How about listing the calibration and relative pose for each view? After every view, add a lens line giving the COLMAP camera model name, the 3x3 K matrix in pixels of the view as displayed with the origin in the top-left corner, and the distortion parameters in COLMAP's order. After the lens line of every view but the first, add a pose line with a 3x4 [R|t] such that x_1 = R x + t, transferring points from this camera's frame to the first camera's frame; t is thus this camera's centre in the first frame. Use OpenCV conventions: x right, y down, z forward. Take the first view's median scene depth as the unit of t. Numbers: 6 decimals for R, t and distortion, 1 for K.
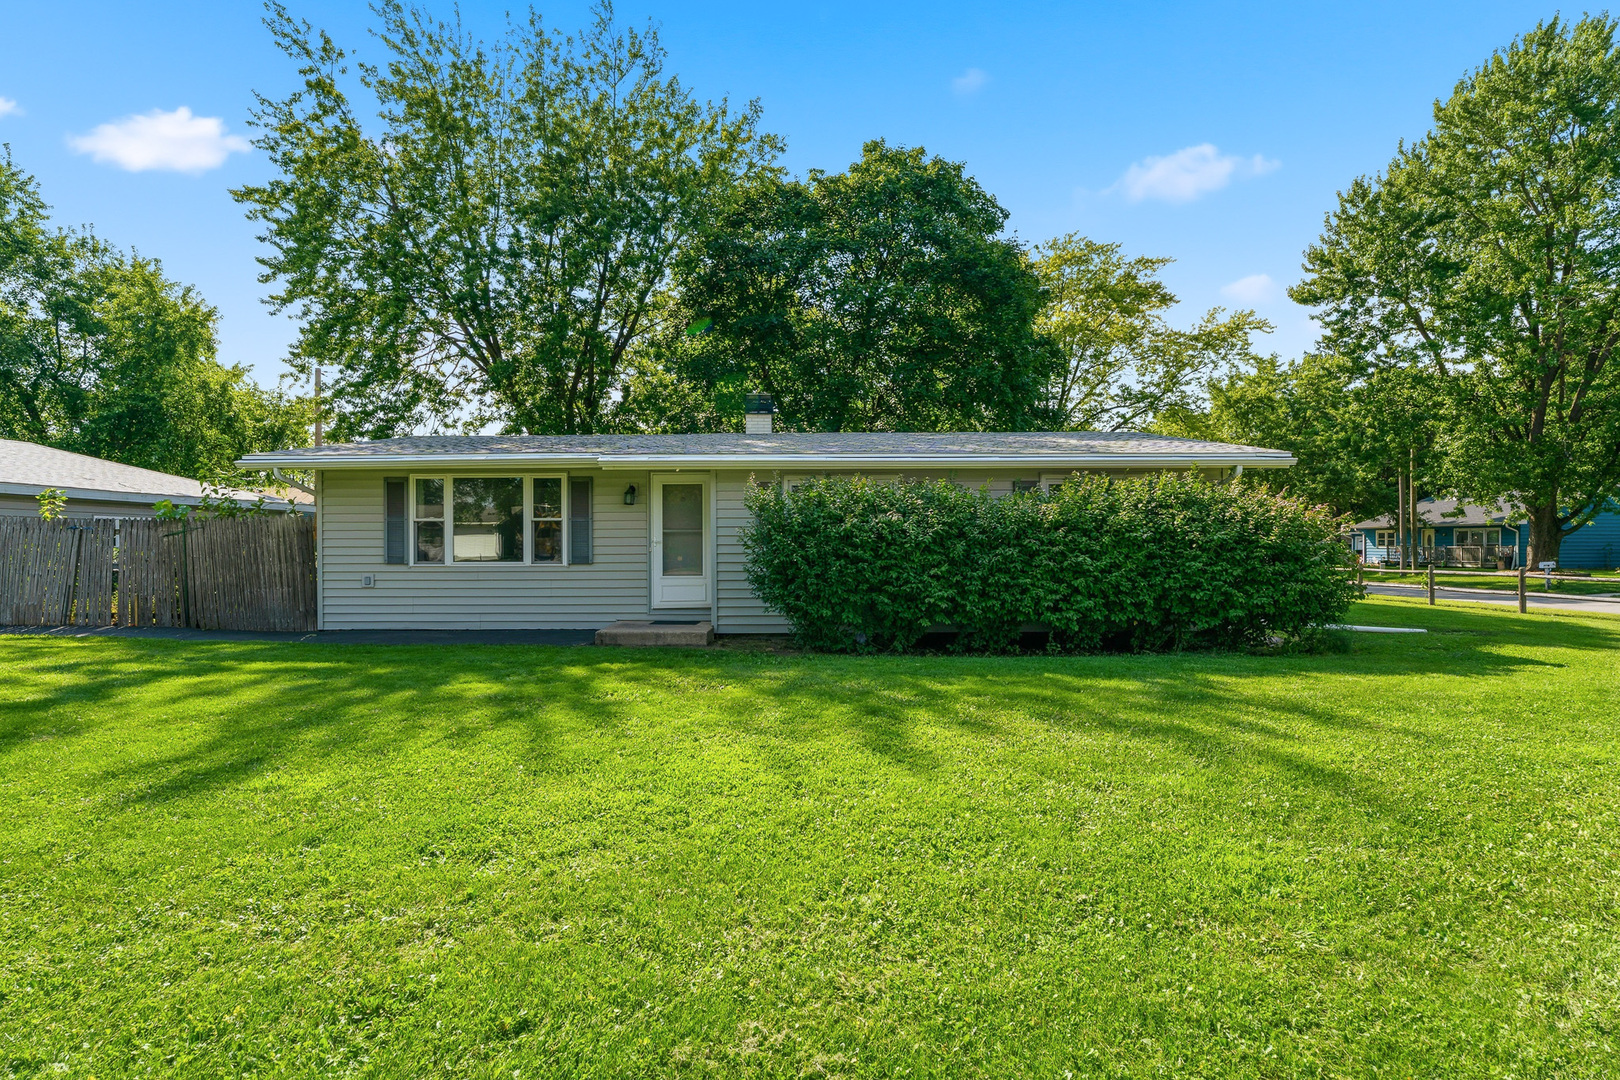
lens RADIAL K [[730.2, 0, 803.1], [0, 730.2, 541.3], [0, 0, 1]] dist [-0.010978, 0.000269]
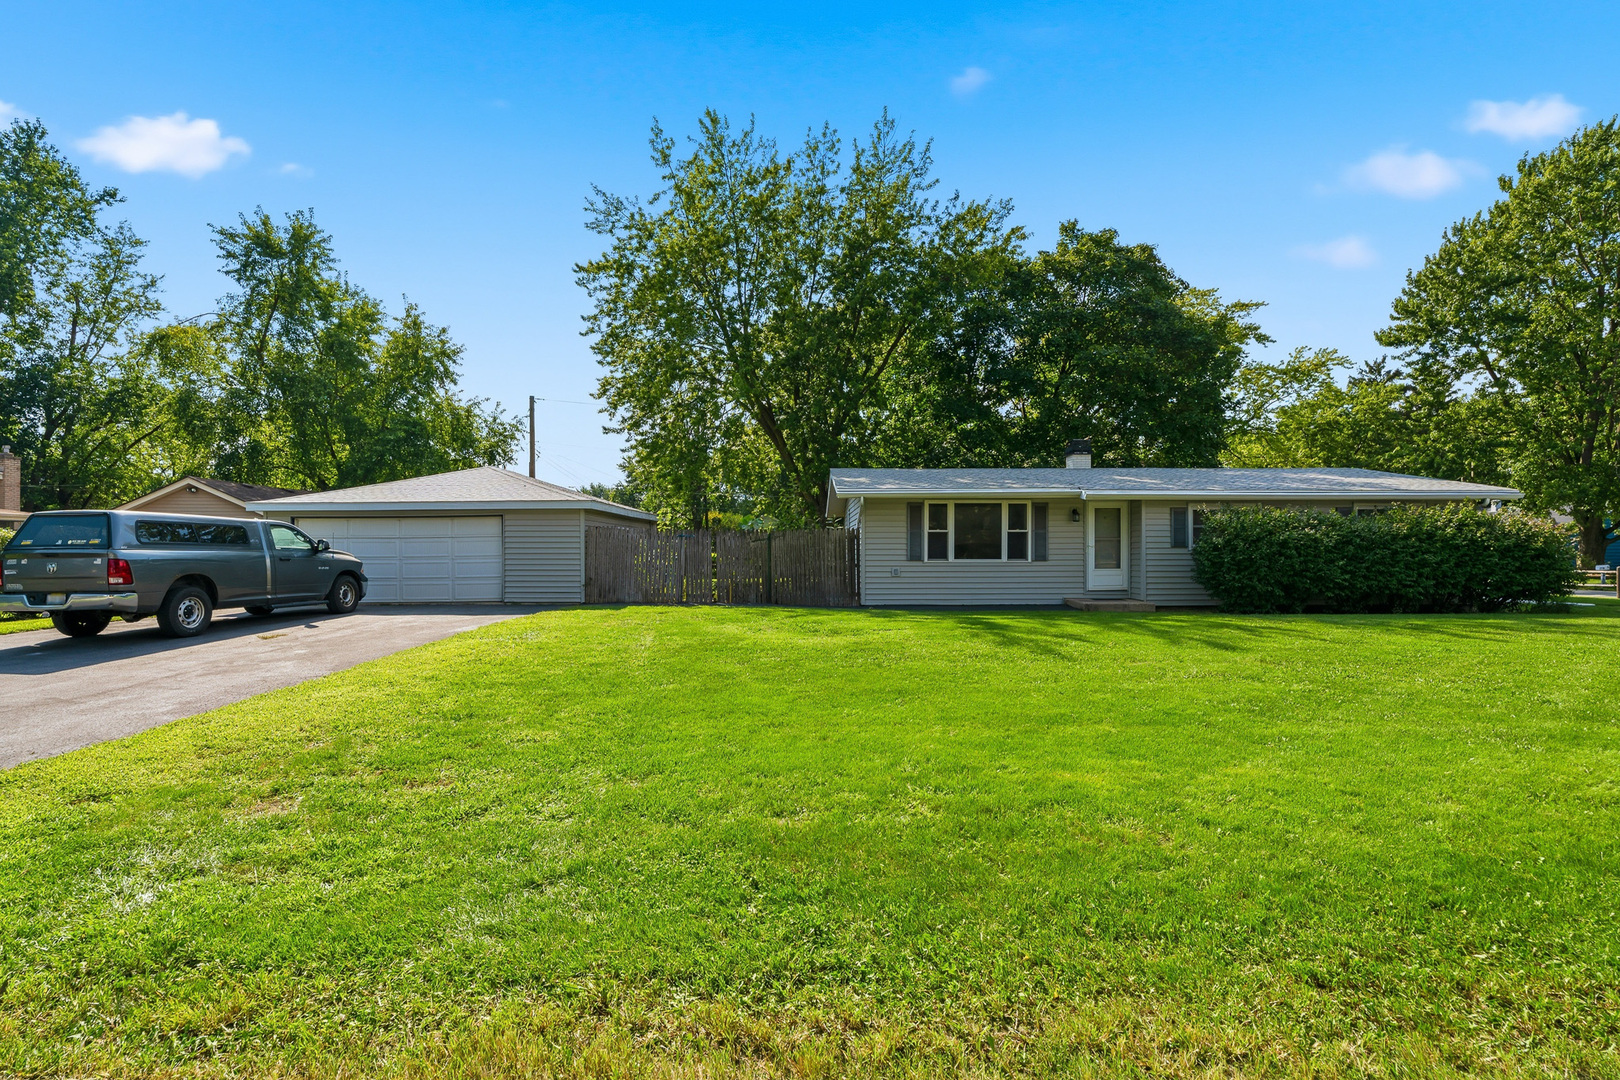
lens RADIAL K [[730.2, 0, 806.0], [0, 730.2, 552.9], [0, 0, 1]] dist [-0.010978, 0.000269]
pose [[0.999926, 0.002065, 0.012012, -0.402964], [-0.002156, 0.999969, 0.007523, 0.002171], [-0.011996, -0.007548, 0.999900, -0.250371]]
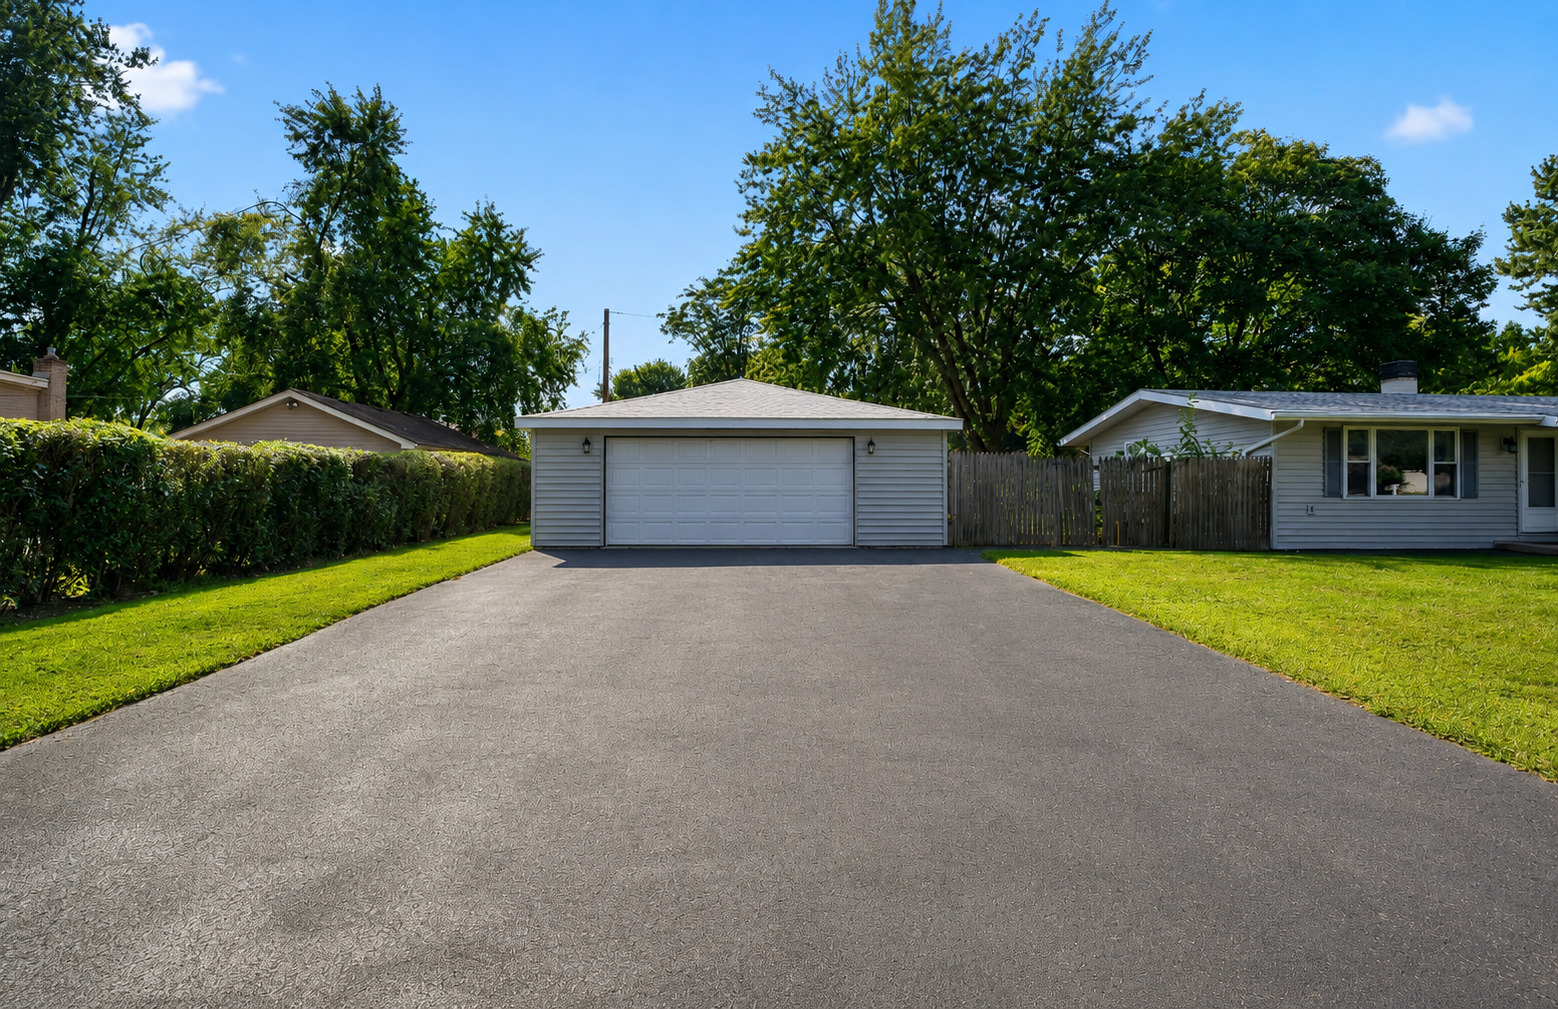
lens RADIAL K [[754.3, 0, 764.4], [0, 754.3, 463.9], [0, 0, 1]] dist [-0.015506, 0.001866]
pose [[0.997457, 0.011903, 0.070270, -0.824084], [-0.010356, 0.999697, -0.022341, 0.007048], [-0.070515, 0.021556, 0.997278, -0.116131]]
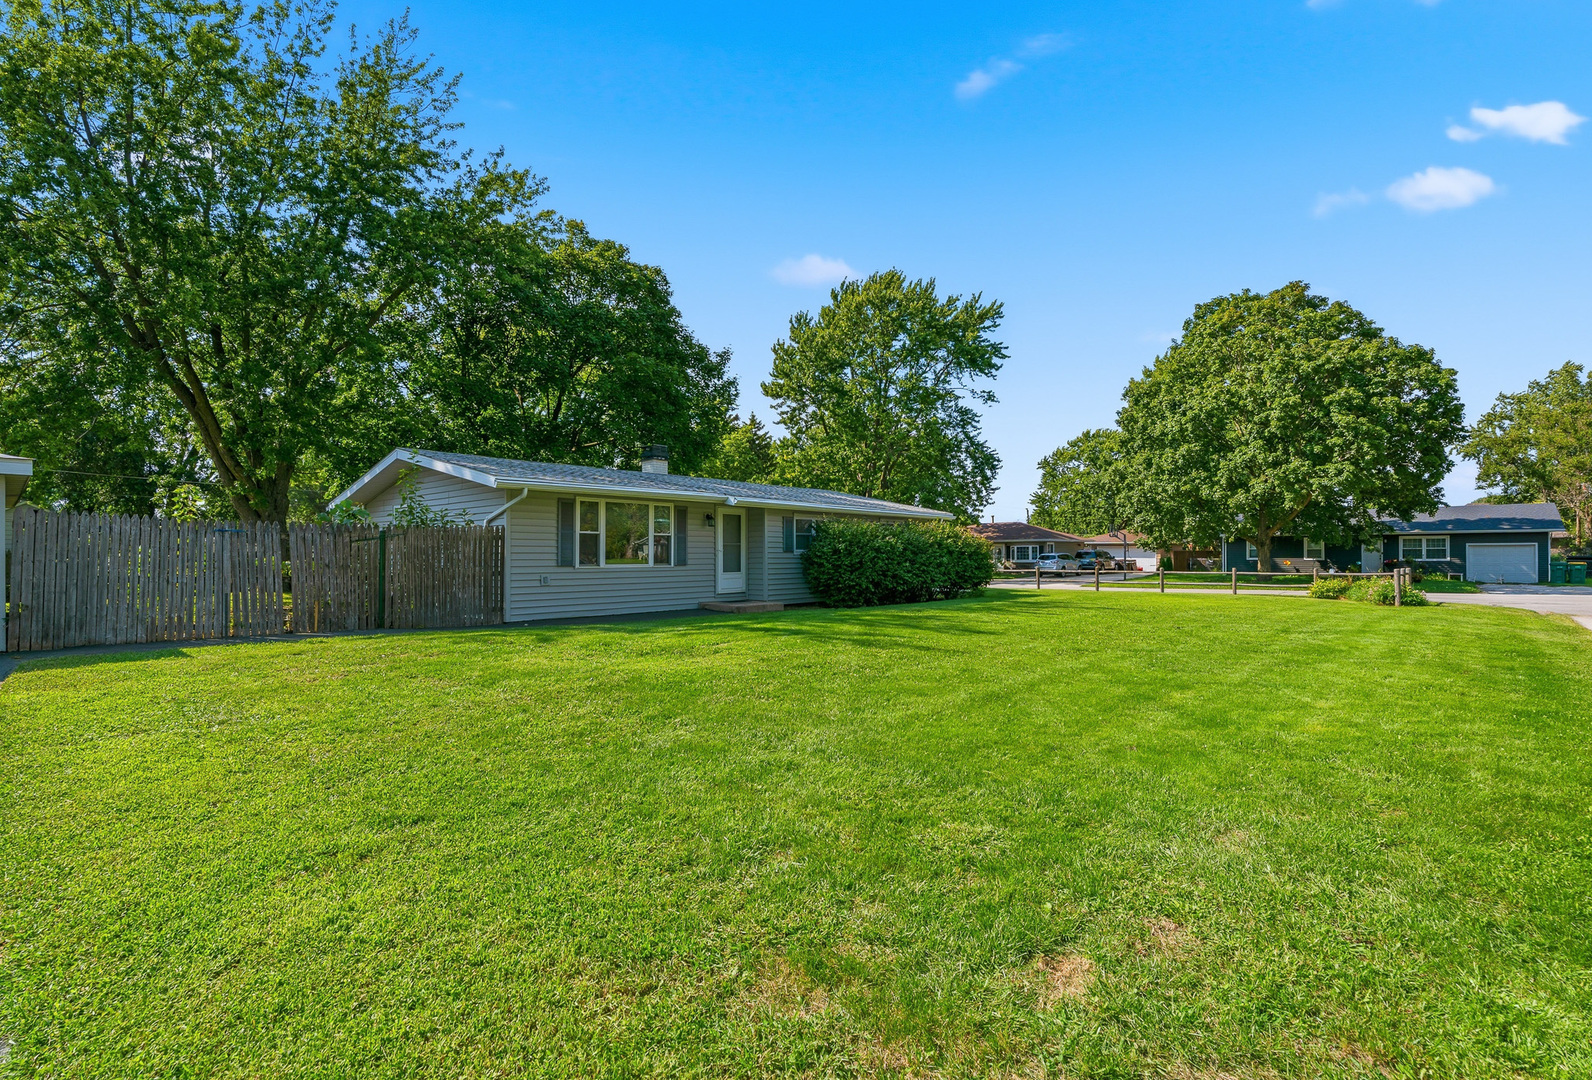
lens RADIAL K [[742.6, 0, 790.7], [0, 742.6, 541.5], [0, 0, 1]] dist [-0.003079, -0.000146]
pose [[0.665999, 0.017475, 0.745748, -0.639131], [-0.002662, 0.999775, -0.021049, 0.006904], [-0.745948, 0.012033, 0.665896, -0.083691]]
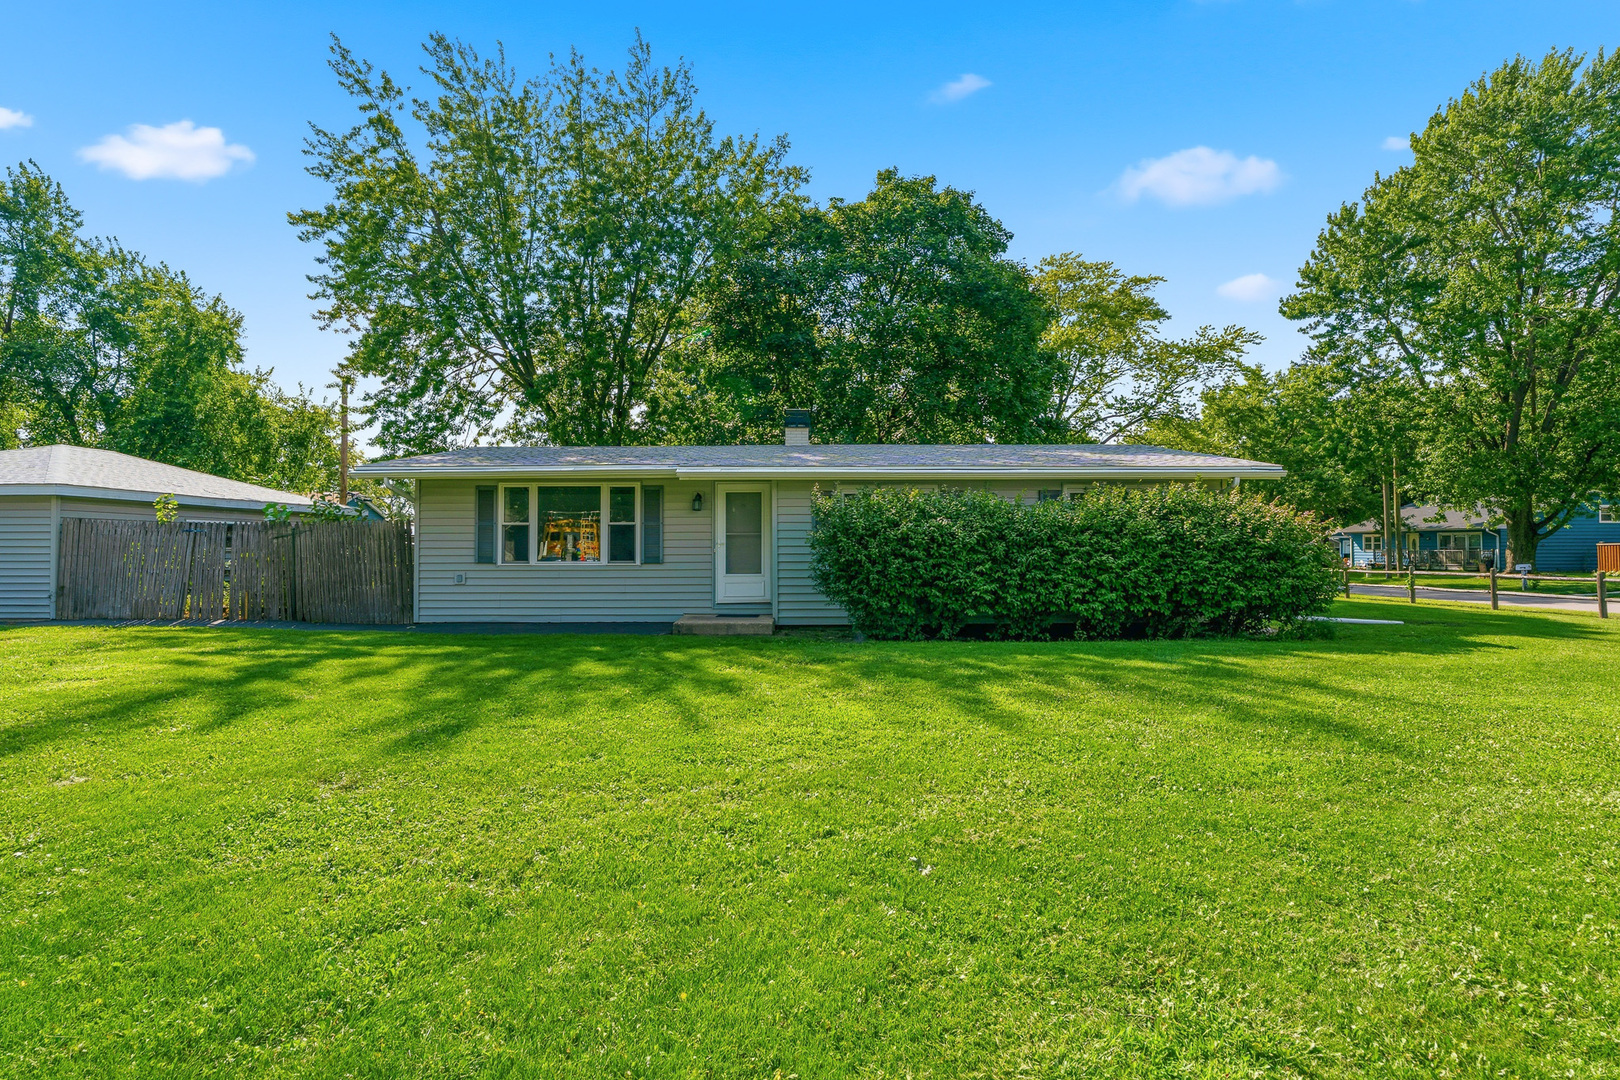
lens RADIAL K [[730.2, 0, 799.0], [0, 730.2, 526.2], [0, 0, 1]] dist [-0.010978, 0.000269]
pose [[0.999983, 0.000903, 0.005750, -0.042862], [-0.000752, 0.999656, -0.026212, 0.001576], [-0.005772, 0.026208, 0.999640, -0.061383]]
